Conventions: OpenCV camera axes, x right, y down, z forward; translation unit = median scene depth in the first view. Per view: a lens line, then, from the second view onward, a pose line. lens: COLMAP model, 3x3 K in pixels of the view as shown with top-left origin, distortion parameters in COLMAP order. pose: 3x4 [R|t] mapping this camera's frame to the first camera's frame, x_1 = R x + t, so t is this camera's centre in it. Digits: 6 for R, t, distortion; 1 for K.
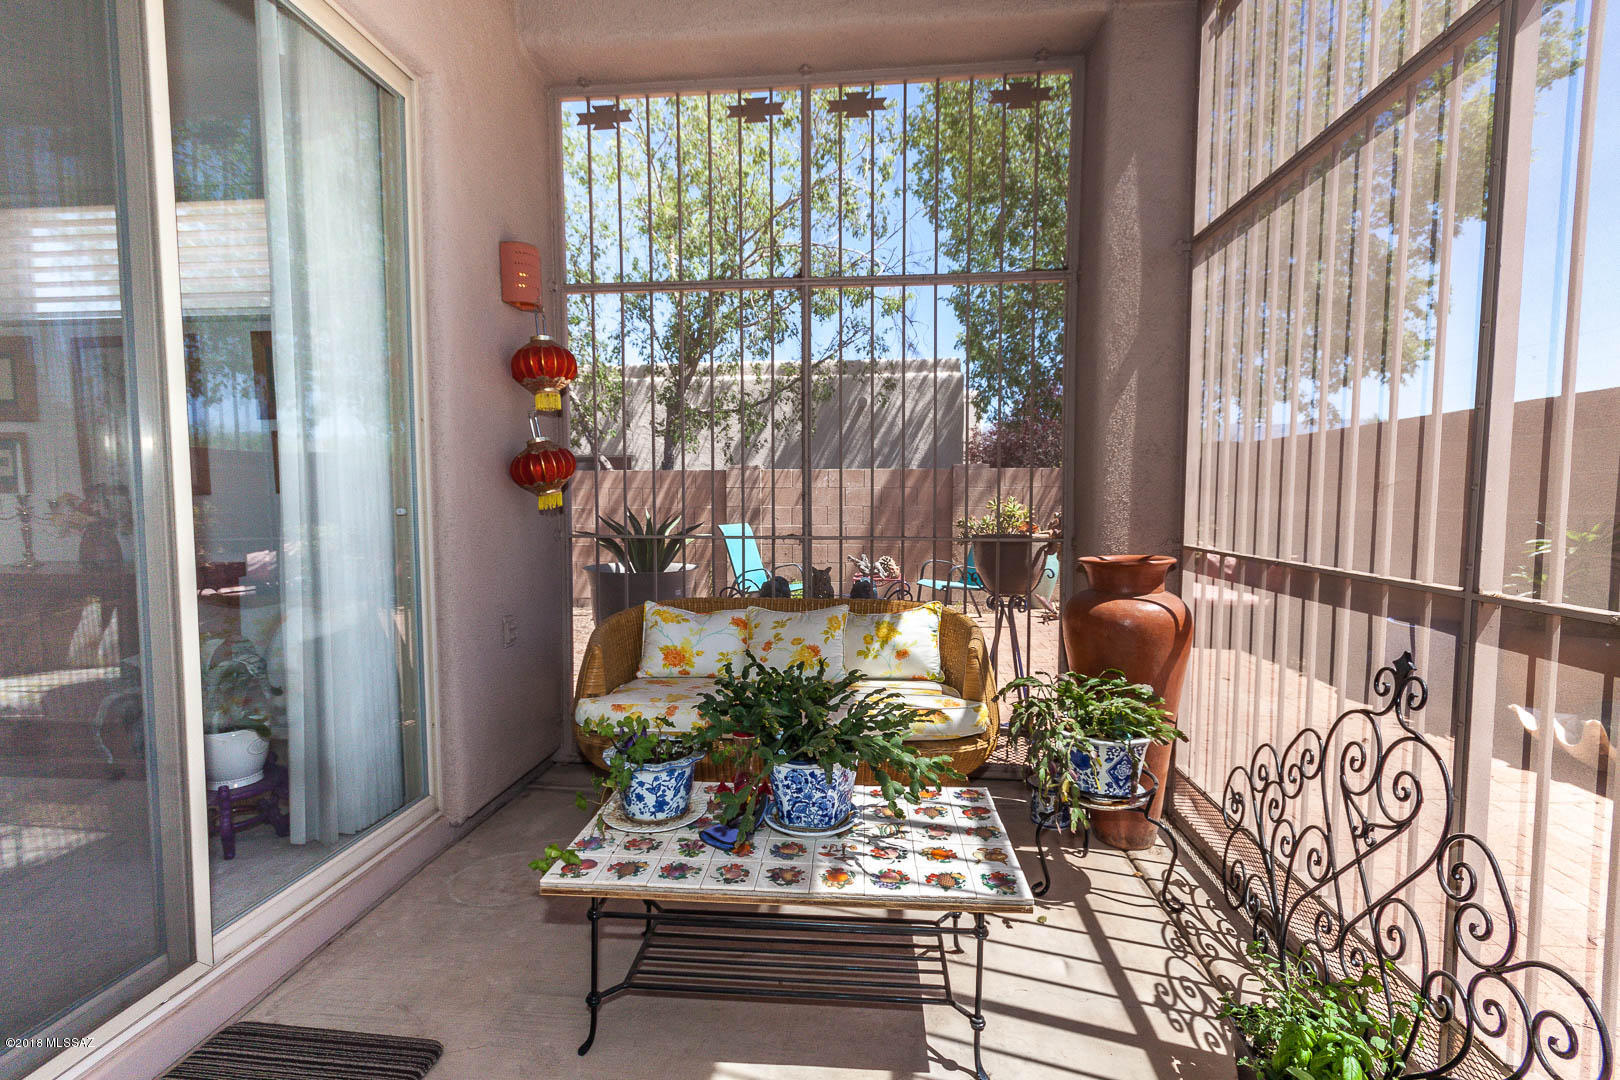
lens RADIAL K [[744.6, 0, 810.8], [0, 744.6, 539.6], [0, 0, 1]] dist [0.004747, -0.000213]
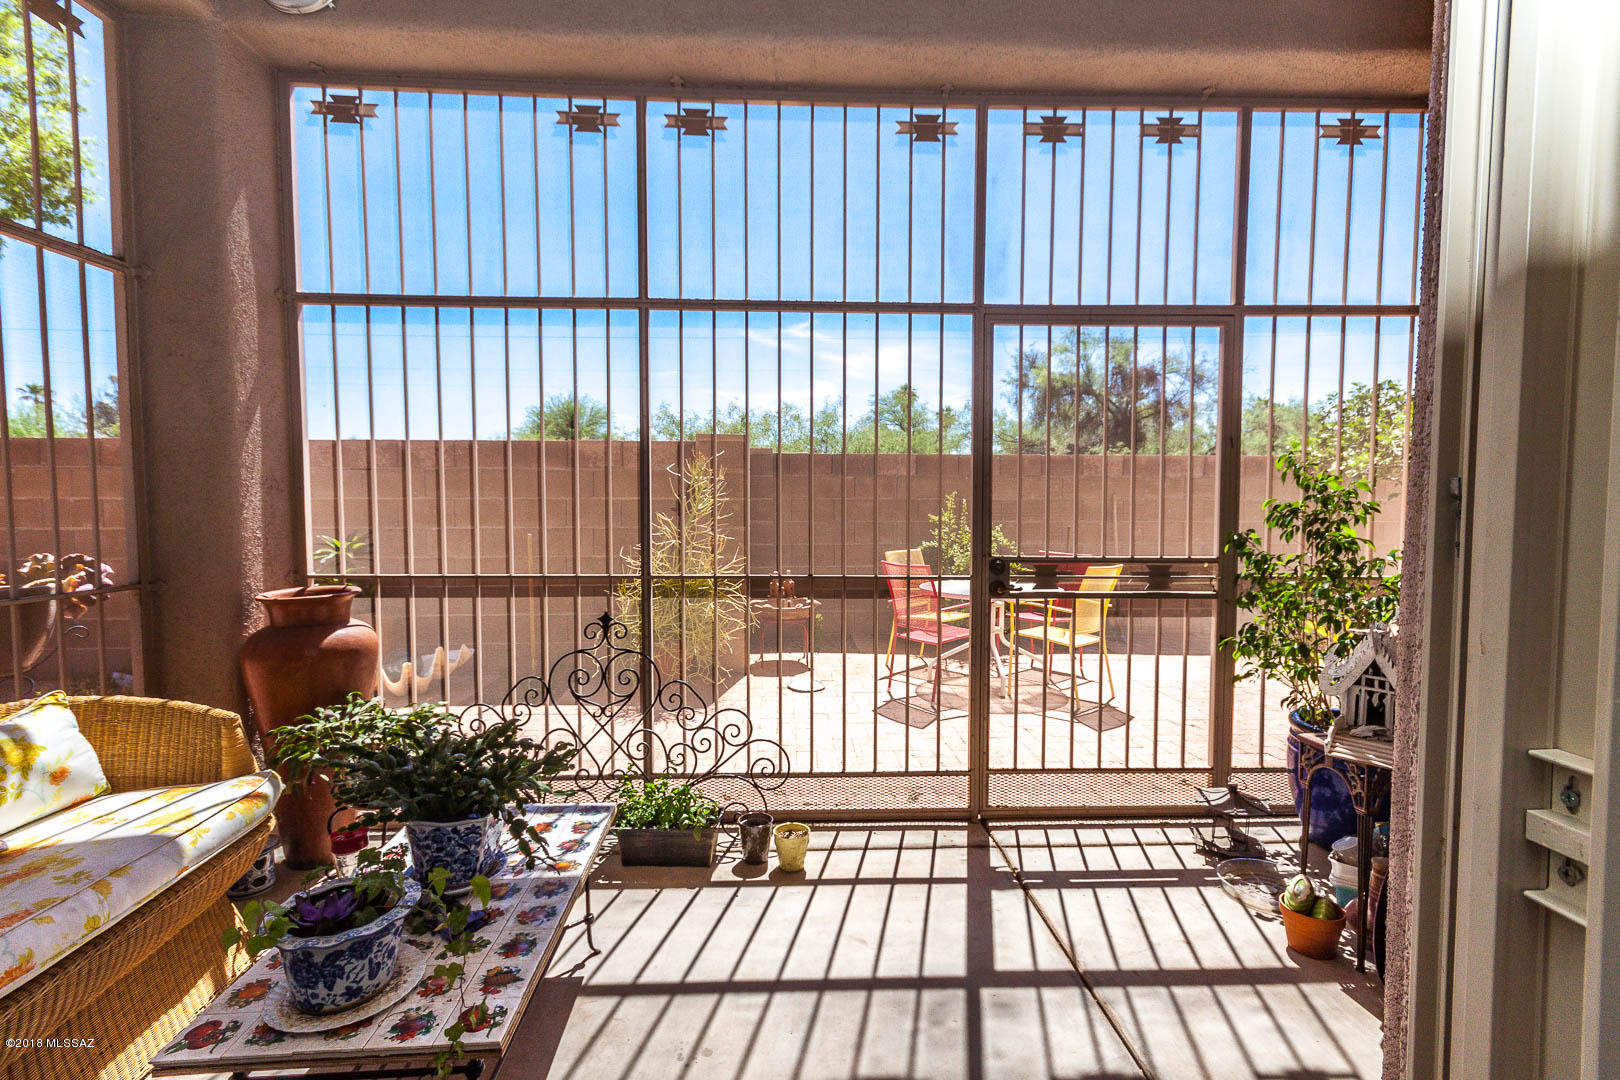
lens RADIAL K [[744.6, 0, 816.9], [0, 744.6, 533.3], [0, 0, 1]] dist [0.004747, -0.000213]
pose [[-0.117066, -0.056317, 0.991526, -0.631138], [0.052220, 0.996661, 0.062774, -0.076964], [-0.991750, 0.059126, -0.113734, 0.367399]]
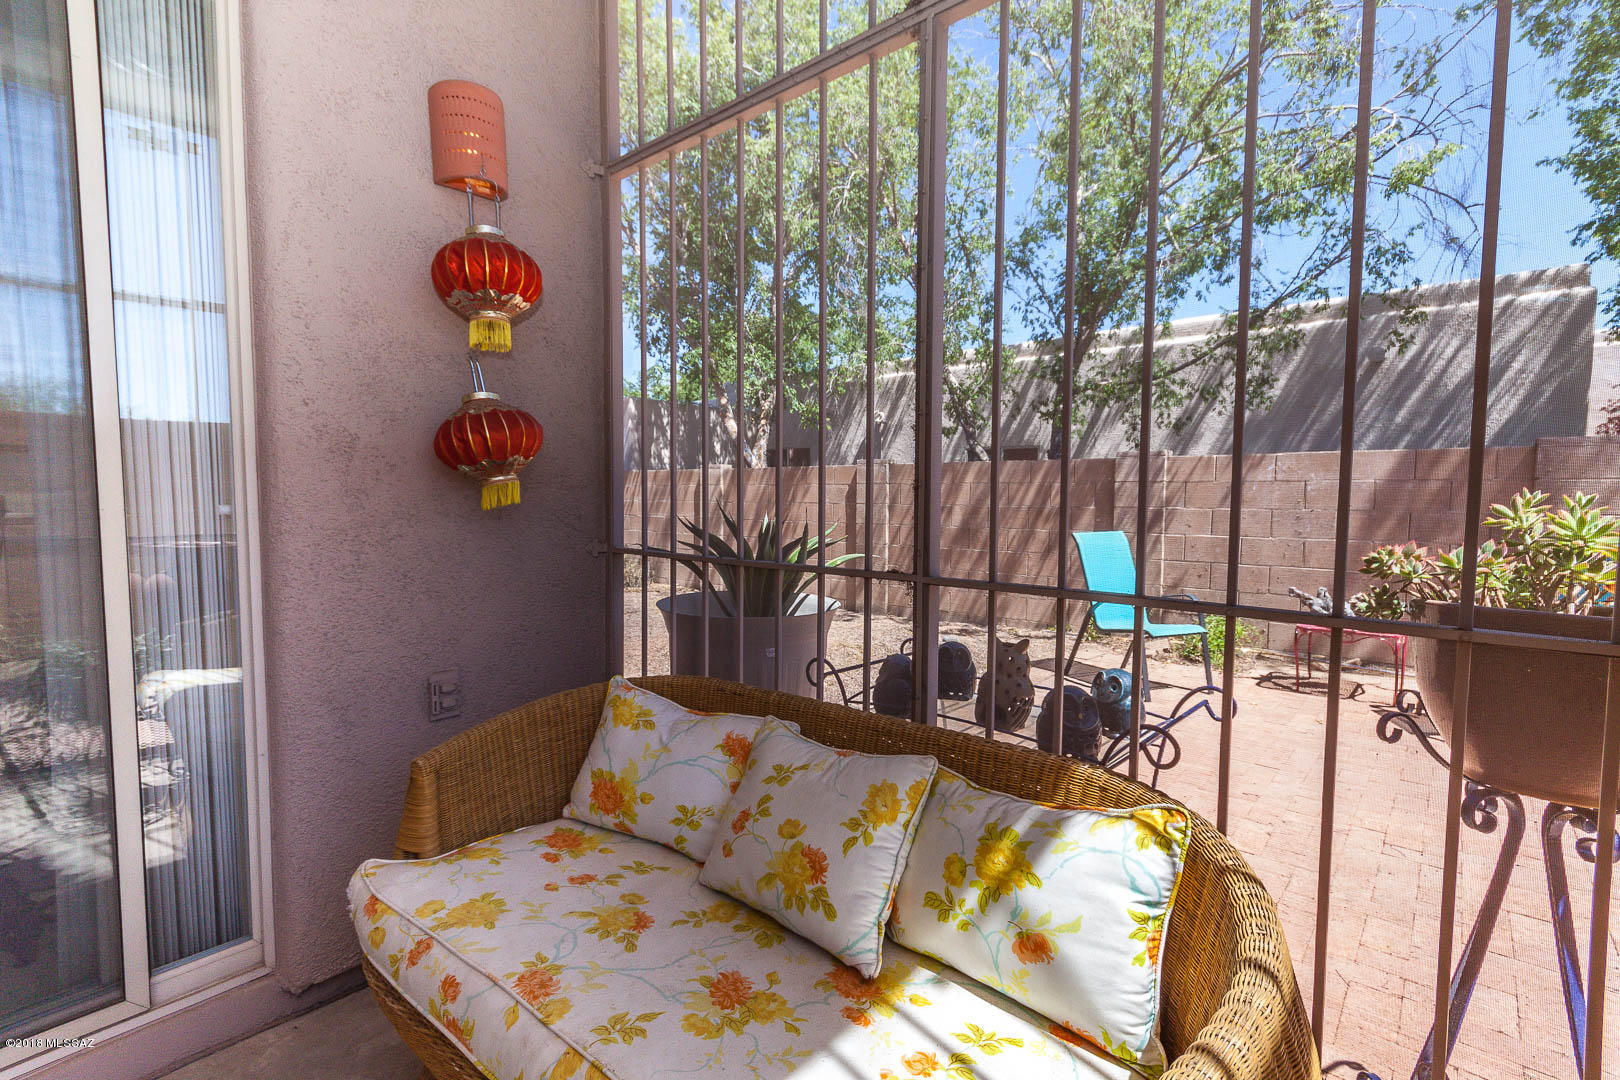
lens RADIAL K [[744.6, 0, 812.2], [0, 744.6, 549.3], [0, 0, 1]] dist [0.004747, -0.000213]
pose [[0.812529, 0.046259, -0.581082, 0.228847], [-0.038004, 0.998929, 0.026382, -0.033700], [0.581681, 0.000647, 0.813417, 0.658059]]
